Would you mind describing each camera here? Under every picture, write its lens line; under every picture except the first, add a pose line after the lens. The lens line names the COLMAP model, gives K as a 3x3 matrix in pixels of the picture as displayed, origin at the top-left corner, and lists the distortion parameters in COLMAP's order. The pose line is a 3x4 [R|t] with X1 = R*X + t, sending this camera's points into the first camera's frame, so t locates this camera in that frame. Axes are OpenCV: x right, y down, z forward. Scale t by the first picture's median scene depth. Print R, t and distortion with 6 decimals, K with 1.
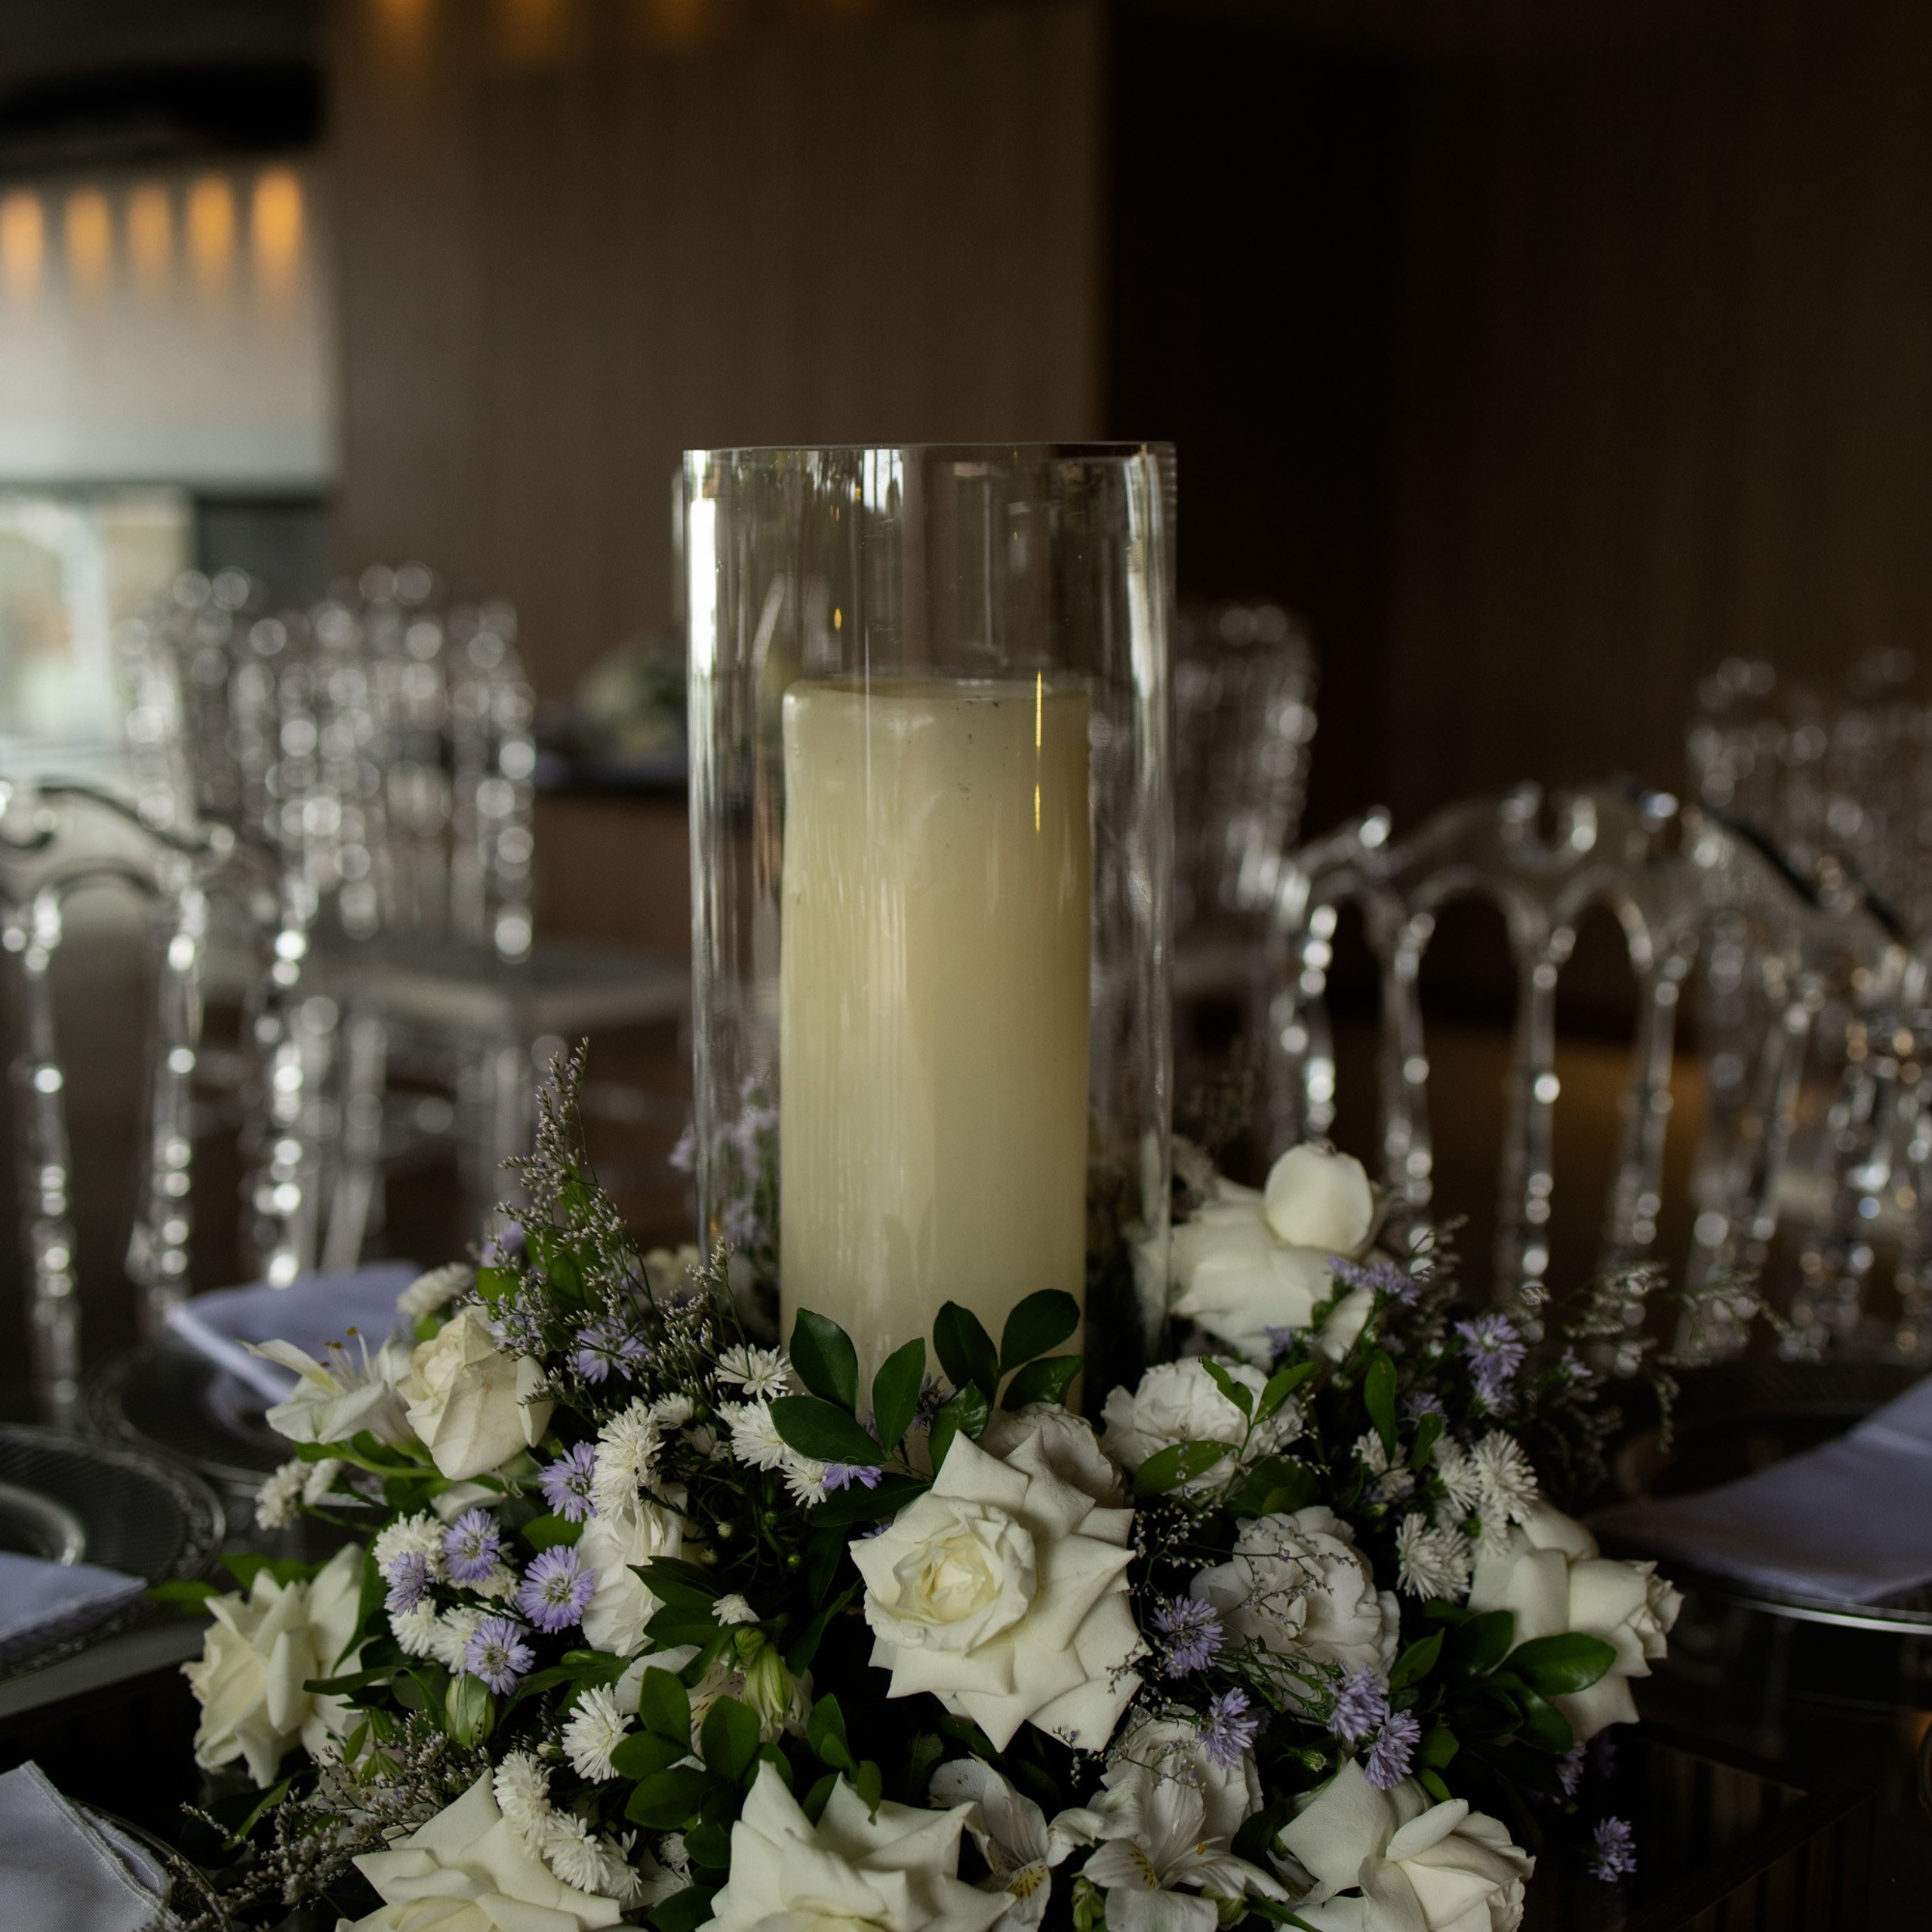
lens RADIAL K [[2810.0, 0, 903.6], [0, 2810.0, 966.1], [0, 0, 1]] dist [-0.243942, 0.905300]
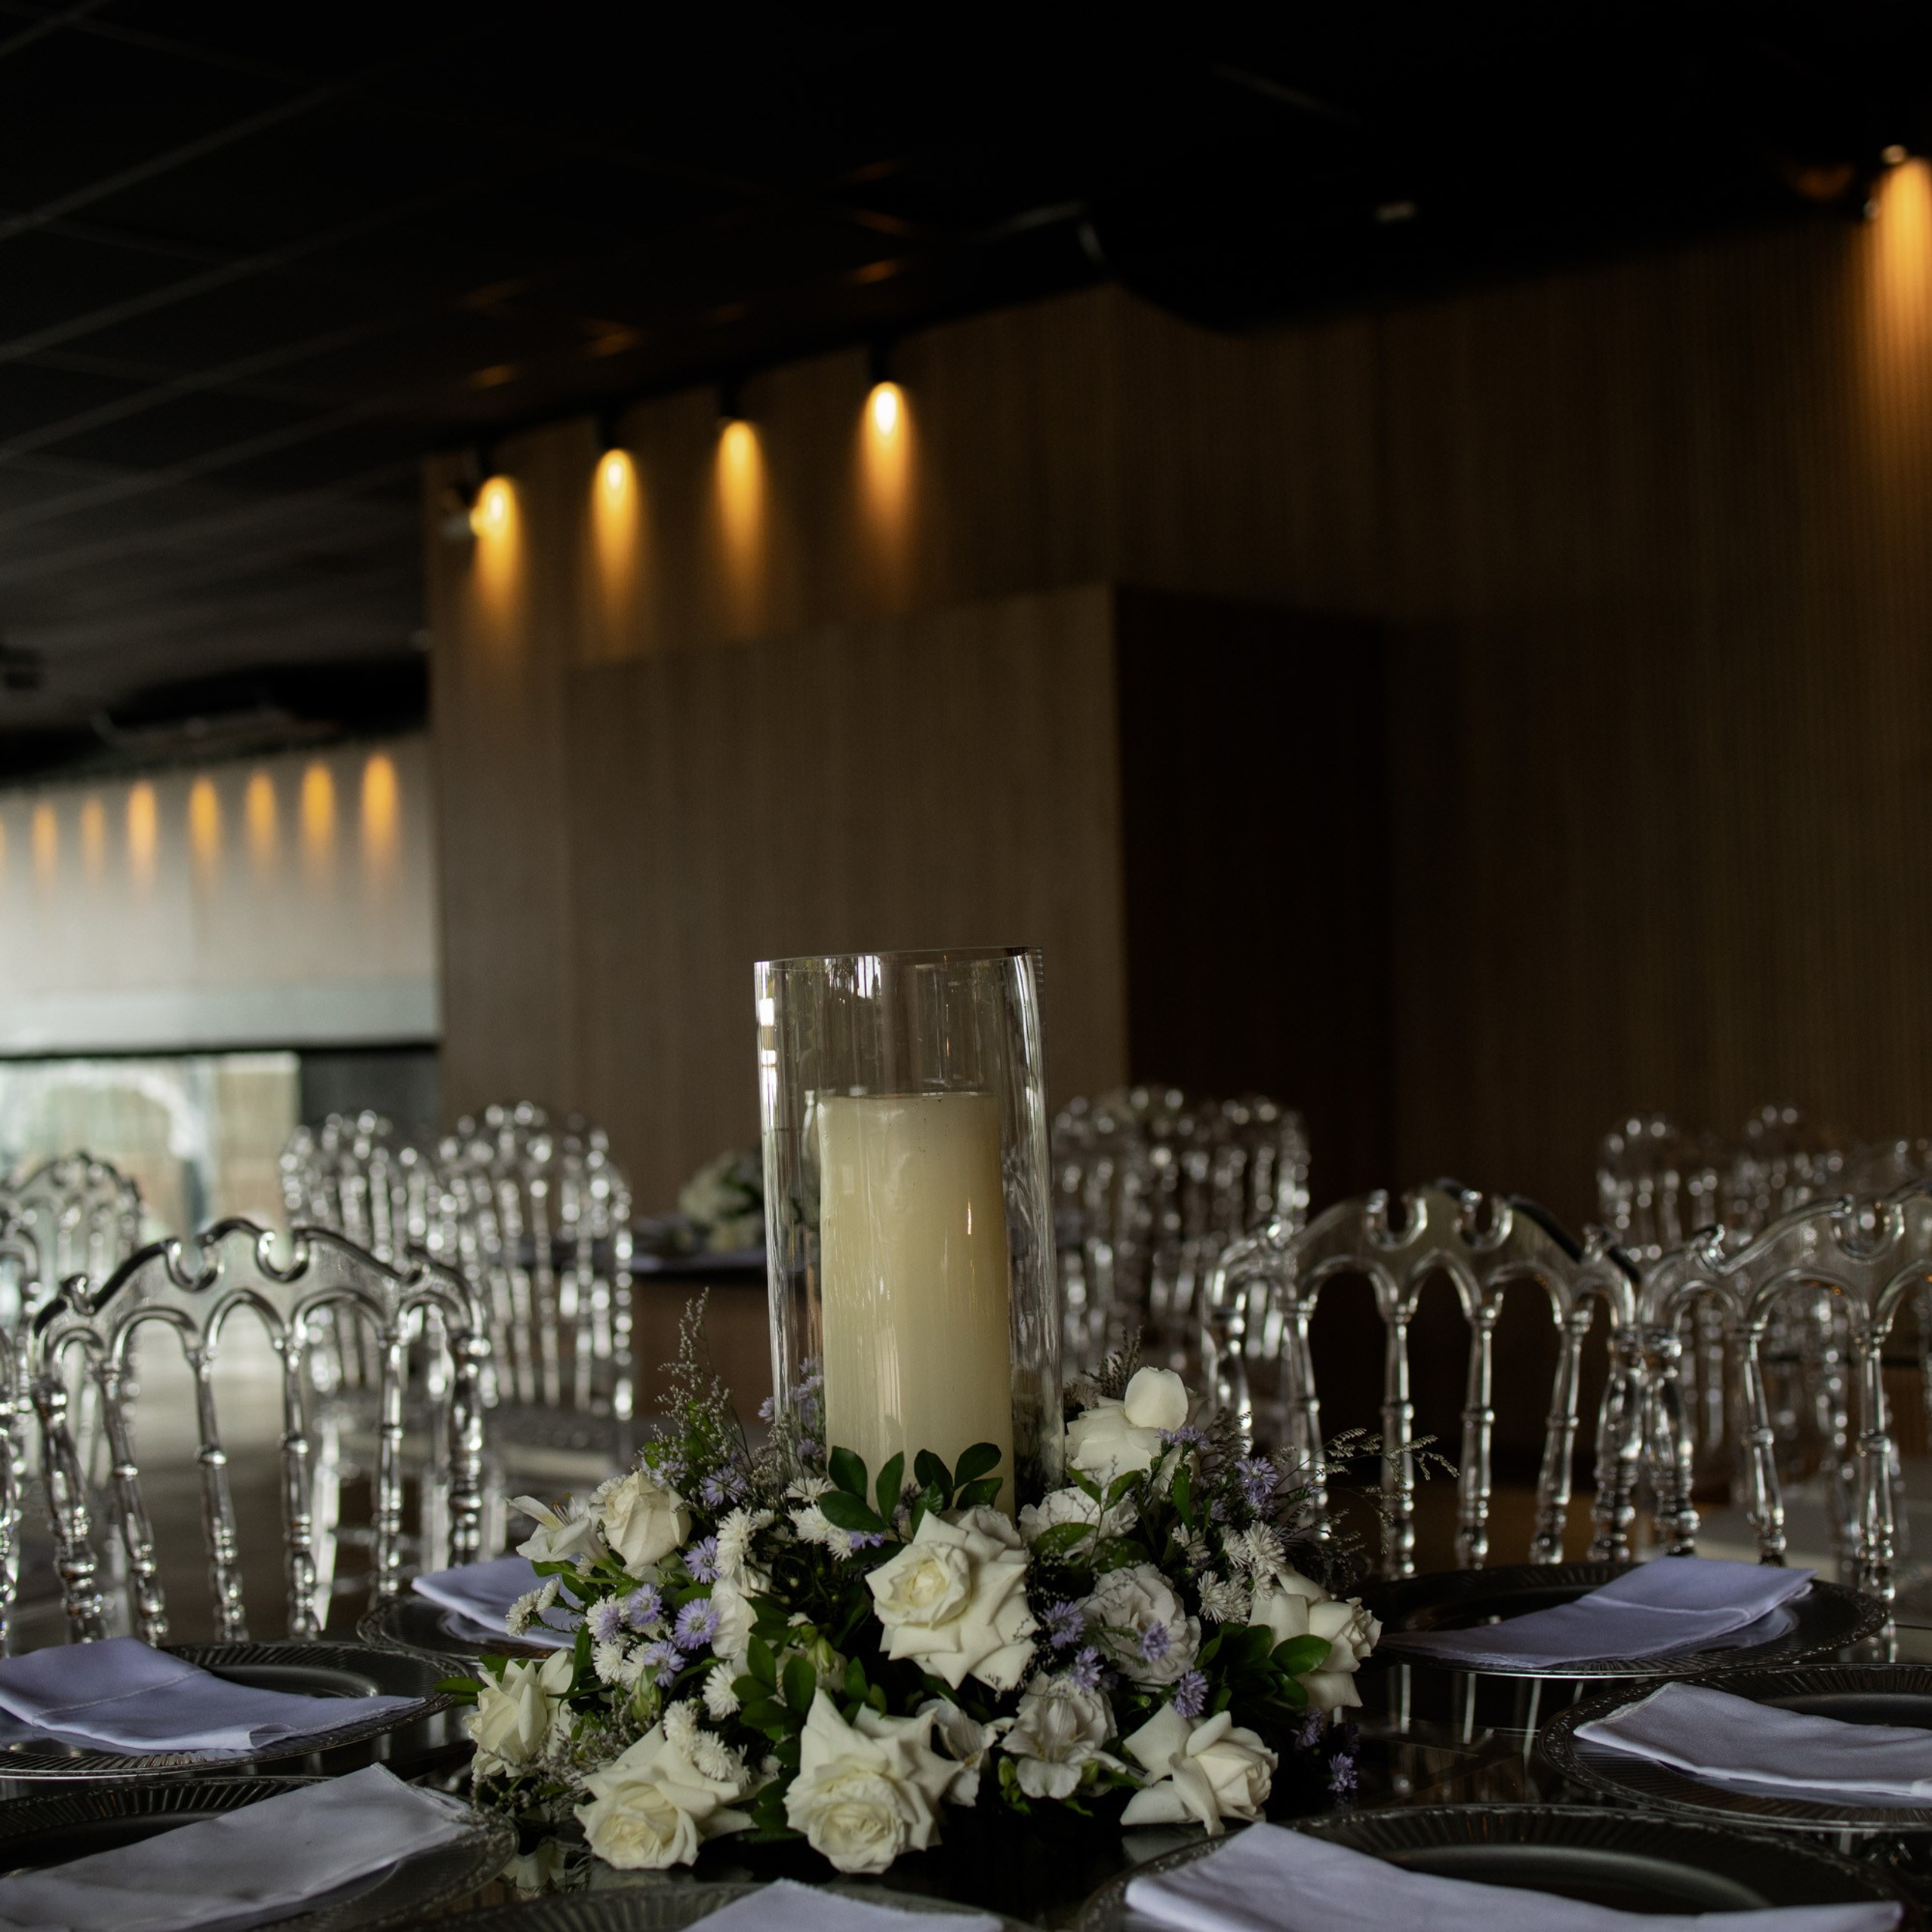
lens RADIAL K [[2810.0, 0, 903.6], [0, 2810.0, 966.1], [0, 0, 1]] dist [-0.243942, 0.905300]
pose [[0.998771, -0.042538, -0.025432, 0.061470], [0.036958, 0.981151, -0.189674, 0.156821], [0.033021, 0.188501, 0.981518, -0.734687]]
